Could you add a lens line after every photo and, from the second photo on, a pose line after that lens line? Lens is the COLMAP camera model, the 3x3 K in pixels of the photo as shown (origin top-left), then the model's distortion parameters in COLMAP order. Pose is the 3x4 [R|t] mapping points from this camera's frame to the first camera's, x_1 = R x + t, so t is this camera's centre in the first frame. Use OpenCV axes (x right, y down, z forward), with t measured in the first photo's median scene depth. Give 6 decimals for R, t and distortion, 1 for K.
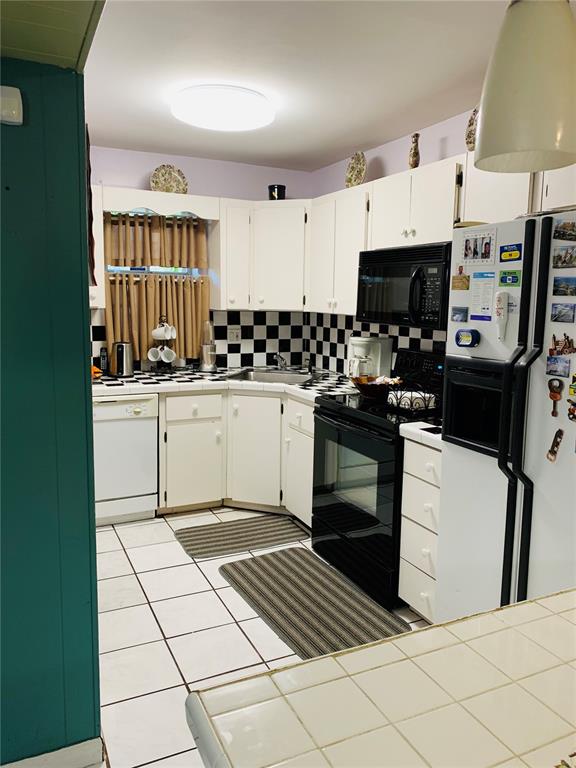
lens RADIAL K [[589.3, 0, 288.0], [0, 589.3, 384.0], [0, 0, 1]] dist [-0.000427, 0.000821]
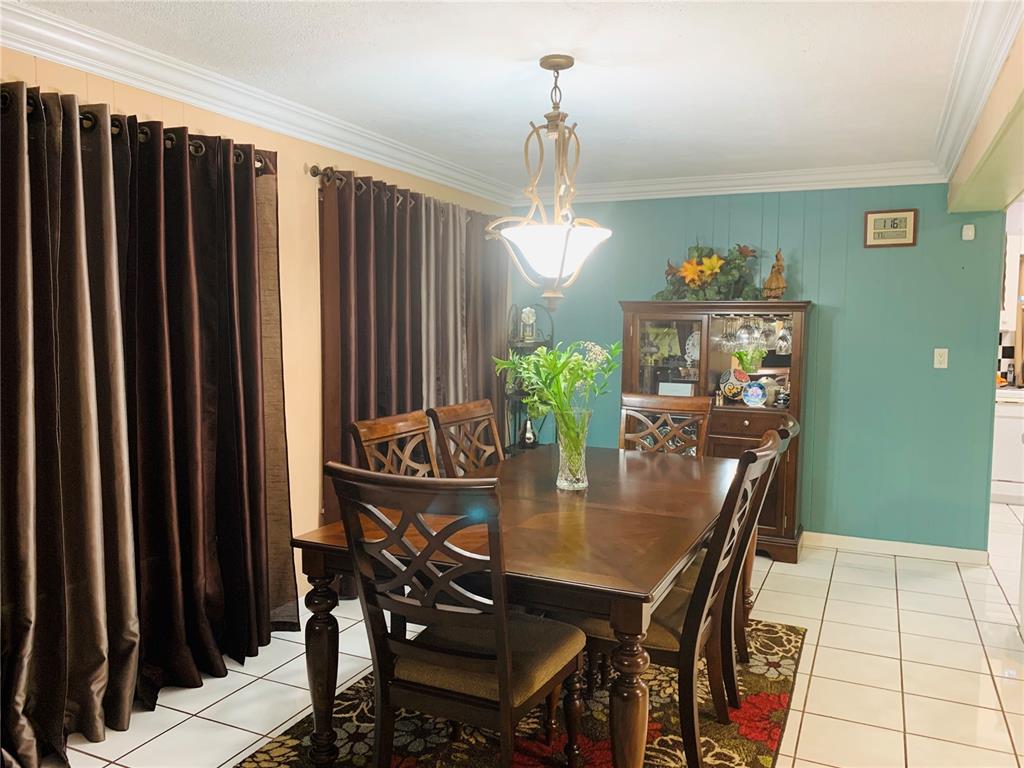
lens RADIAL K [[779.3, 0, 512.0], [0, 779.3, 384.0], [0, 0, 1]] dist [0.041379, -0.057234]
pose [[0.634958, 0.048840, -0.771002, 0.295688], [-0.112377, 0.993224, -0.029631, 0.151118], [0.764330, 0.105457, 0.636144, -0.845087]]
